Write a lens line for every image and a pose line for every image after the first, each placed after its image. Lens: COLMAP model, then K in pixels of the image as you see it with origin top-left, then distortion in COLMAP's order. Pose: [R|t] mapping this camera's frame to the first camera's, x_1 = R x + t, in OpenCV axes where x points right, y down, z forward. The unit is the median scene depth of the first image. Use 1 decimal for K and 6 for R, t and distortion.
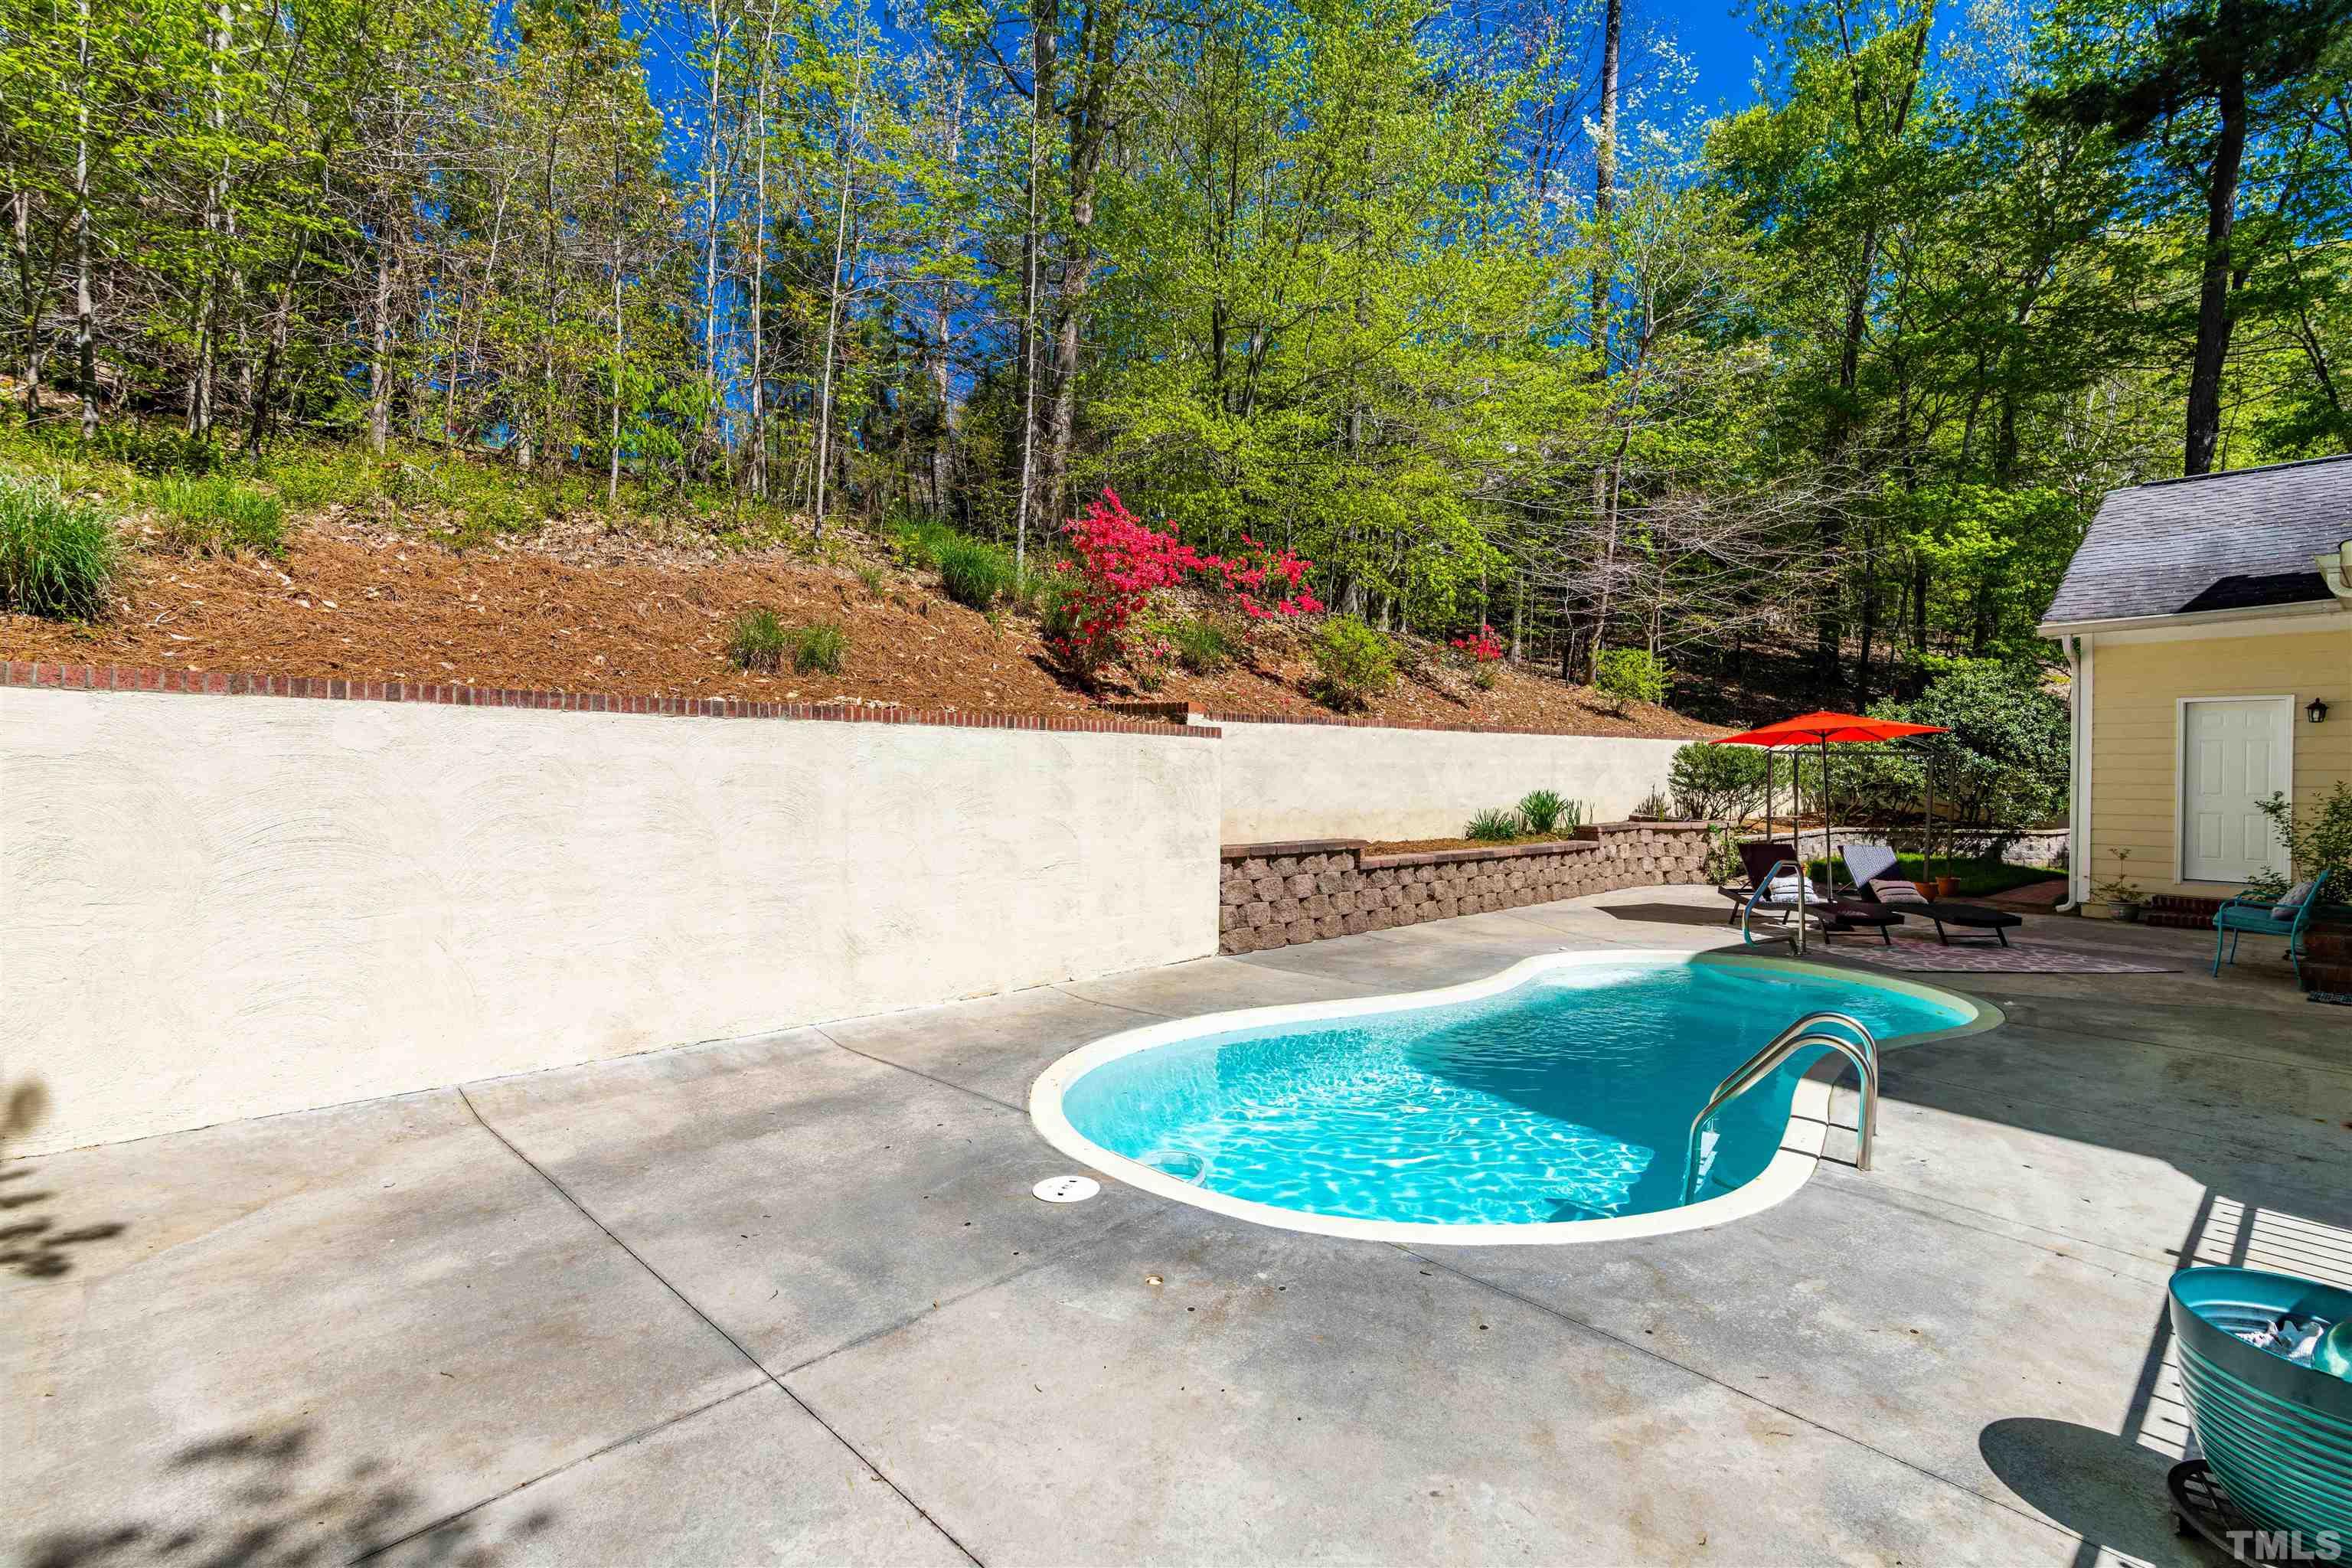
lens RADIAL K [[1075.6, 0, 1171.3], [0, 1075.6, 774.8], [0, 0, 1]] dist [-0.040912, 0.023678]
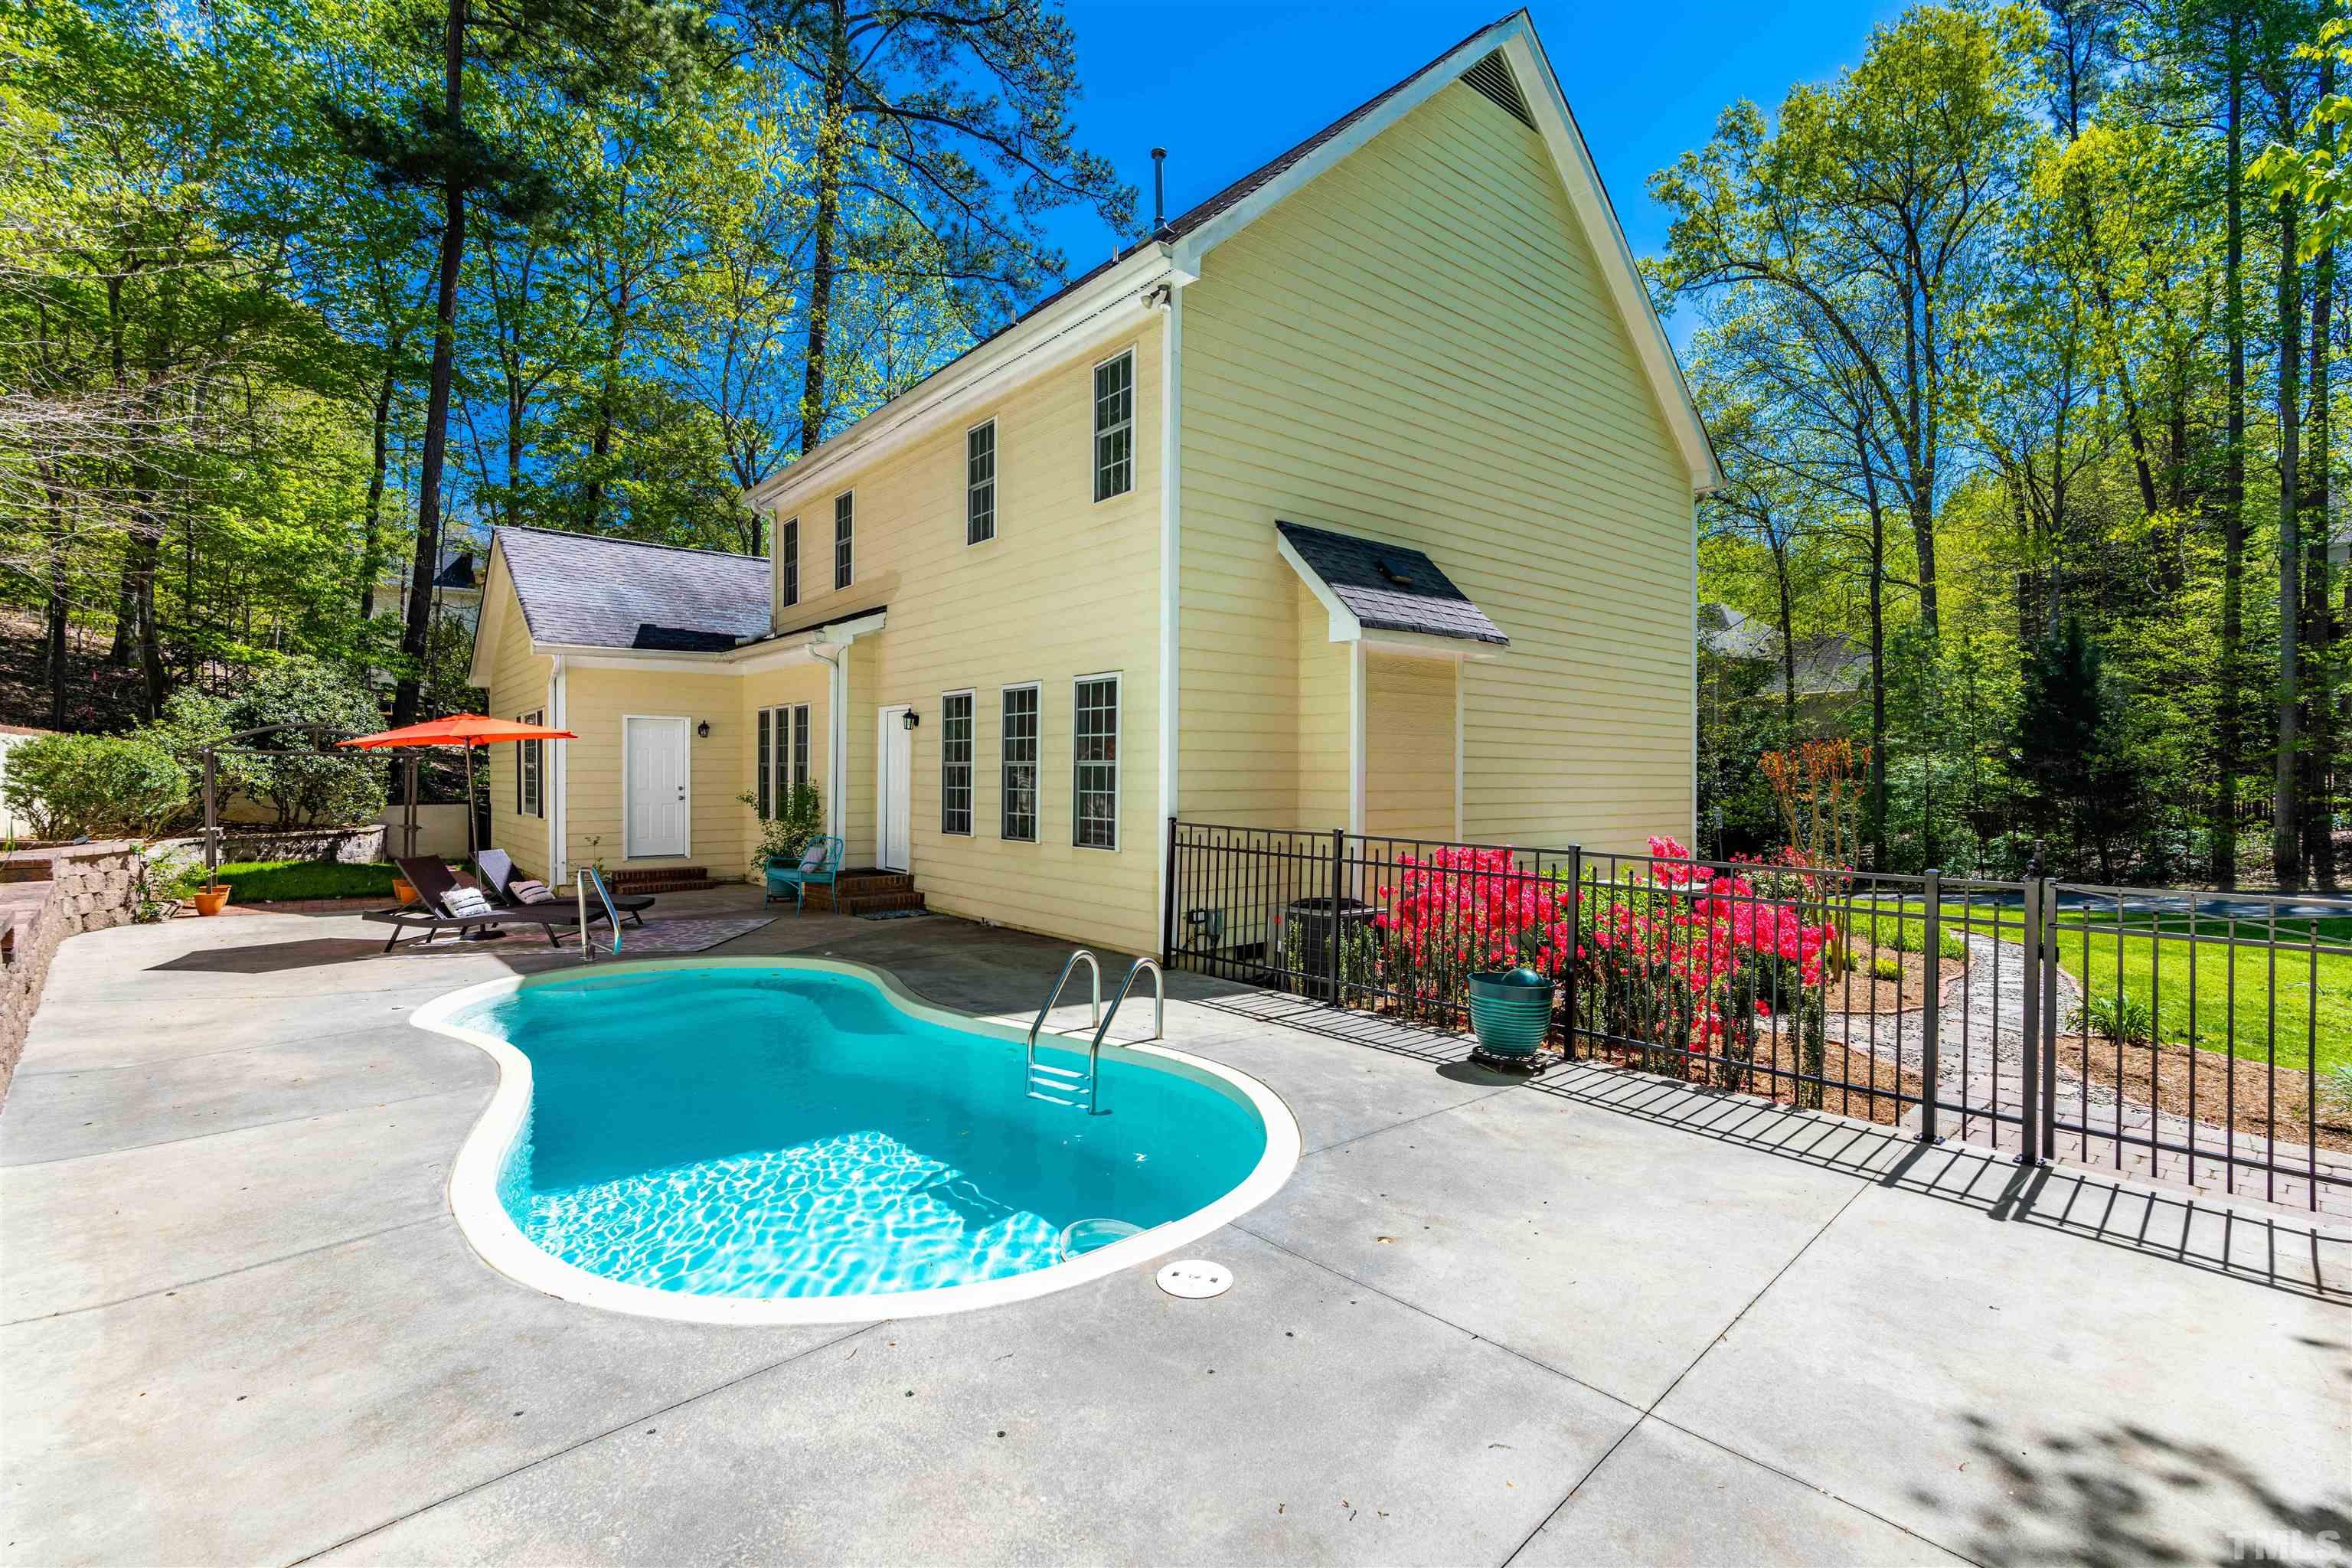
lens RADIAL K [[1075.6, 0, 1171.3], [0, 1075.6, 774.8], [0, 0, 1]] dist [-0.040912, 0.023678]
pose [[0.016821, -0.010486, 0.999804, -0.900849], [0.004070, 0.999937, 0.010419, -0.031600], [-0.999850, 0.003894, 0.016863, 0.934095]]
